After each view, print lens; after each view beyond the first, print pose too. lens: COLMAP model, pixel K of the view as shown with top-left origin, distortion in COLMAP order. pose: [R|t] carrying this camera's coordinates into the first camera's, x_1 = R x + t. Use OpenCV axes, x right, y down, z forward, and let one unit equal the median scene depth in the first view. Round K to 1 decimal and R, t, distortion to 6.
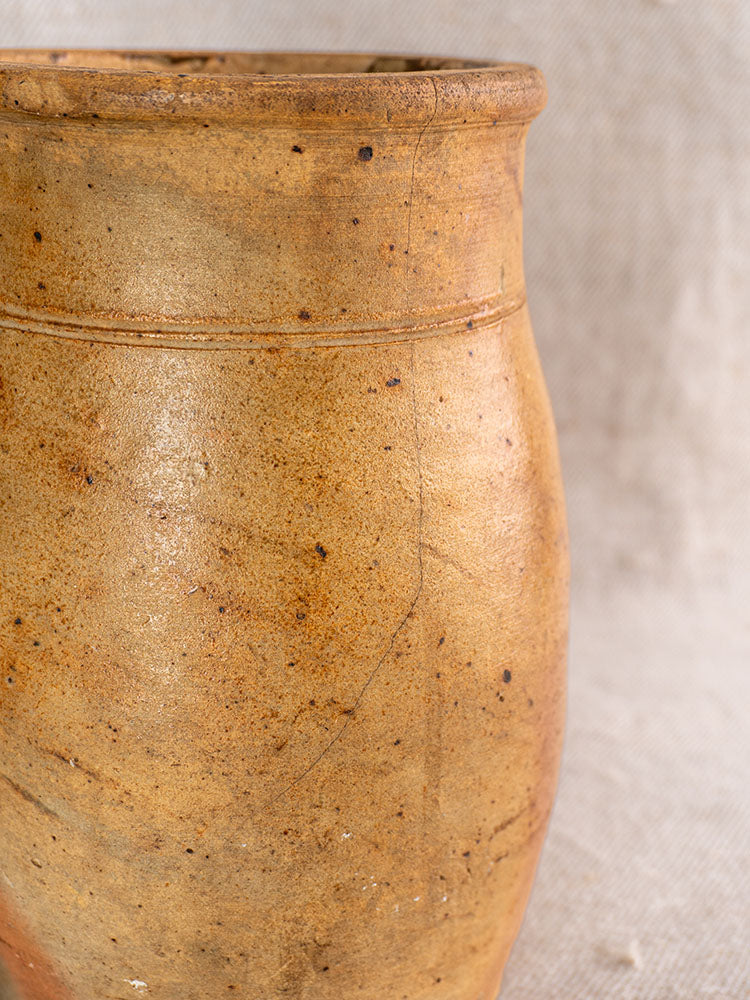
lens RADIAL K [[1585.4, 0, 372.0], [0, 1585.4, 512.6], [0, 0, 1]] dist [0.014004, 0.182448]
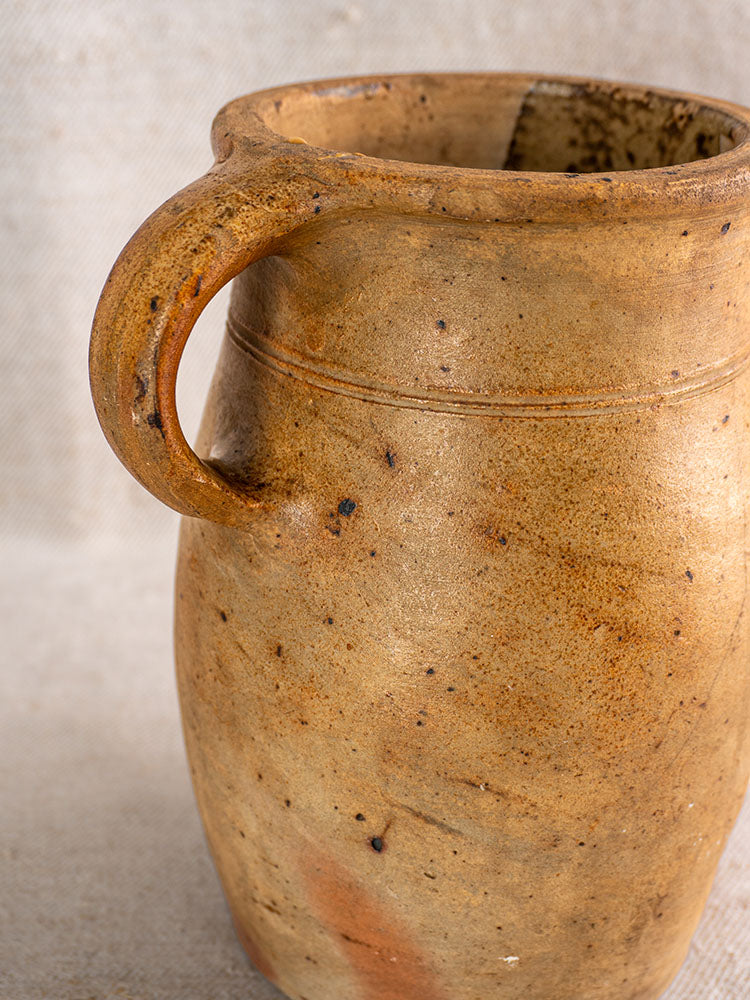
lens RADIAL K [[1585.4, 0, 372.0], [0, 1585.4, 512.6], [0, 0, 1]] dist [0.014004, 0.182448]
pose [[0.953394, -0.122719, 0.275646, -0.547633], [0.090607, 0.987833, 0.126399, -0.181432], [-0.287803, -0.095532, 0.952913, -0.022060]]
